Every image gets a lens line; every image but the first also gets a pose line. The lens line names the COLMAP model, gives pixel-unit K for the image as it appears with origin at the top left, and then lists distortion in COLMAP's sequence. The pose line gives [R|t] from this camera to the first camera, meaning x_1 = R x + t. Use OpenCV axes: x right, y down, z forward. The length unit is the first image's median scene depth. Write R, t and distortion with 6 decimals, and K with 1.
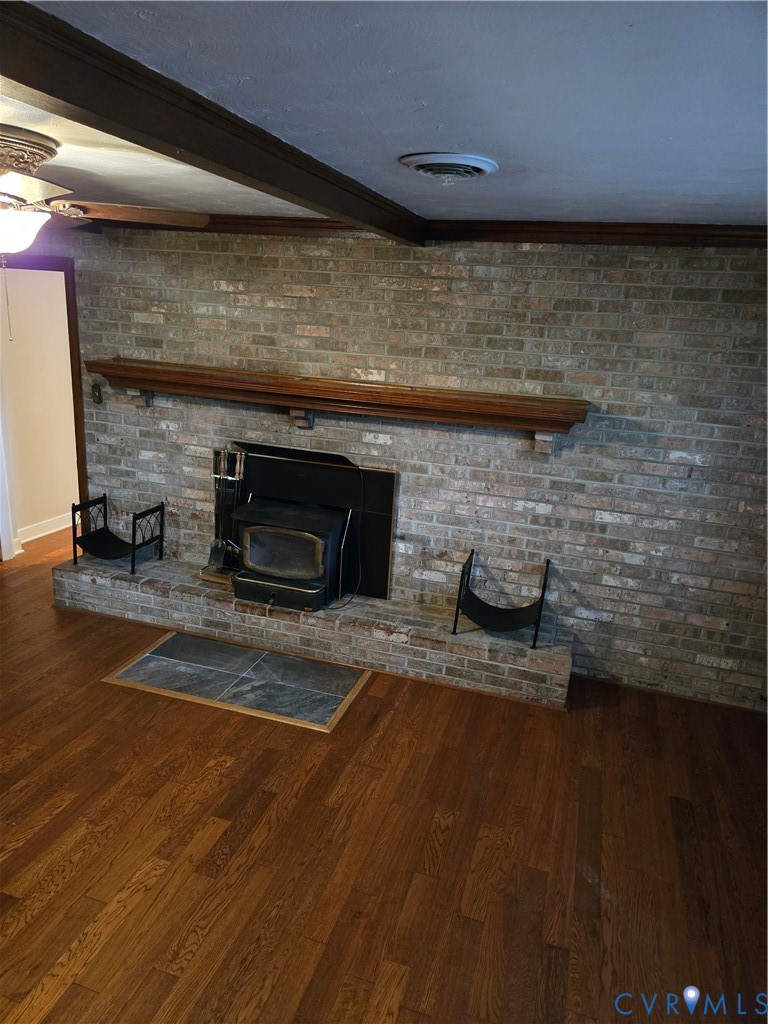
lens RADIAL K [[688.2, 0, 386.5], [0, 688.2, 517.6], [0, 0, 1]] dist [0.063405, -0.011498]
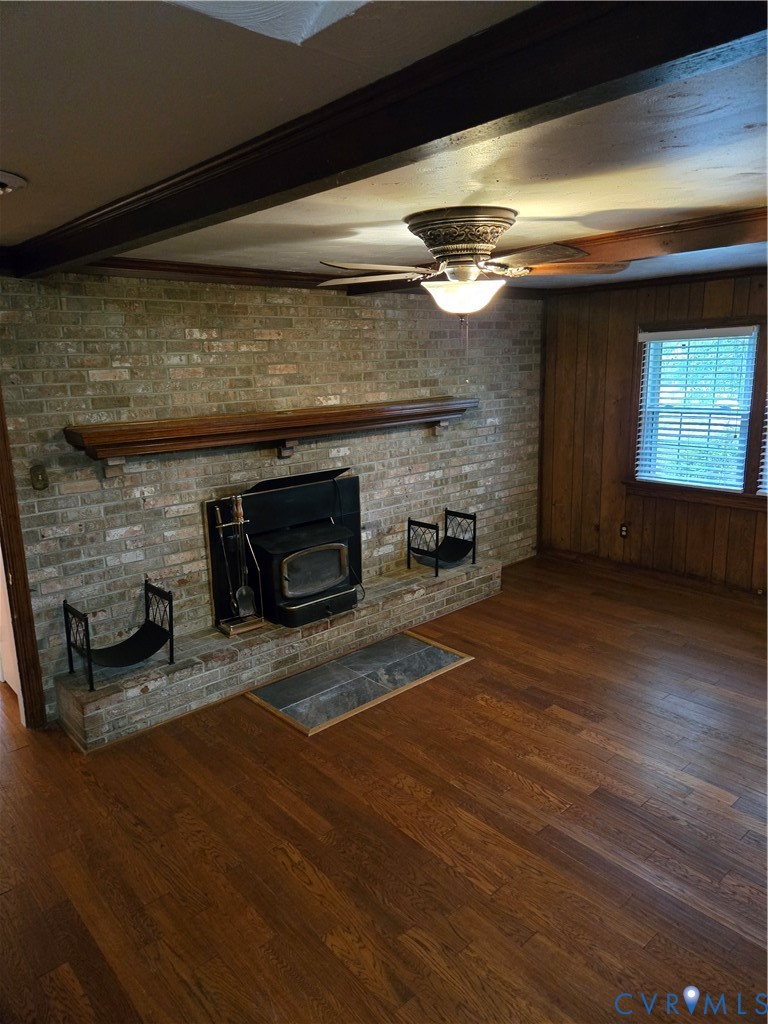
lens RADIAL K [[688.2, 0, 386.1], [0, 688.2, 508.5], [0, 0, 1]] dist [0.063405, -0.011498]
pose [[0.507578, -0.255696, 0.822790, -0.986132], [0.297954, 0.948124, 0.110839, -0.131088], [-0.808448, 0.188894, 0.557432, 0.289996]]
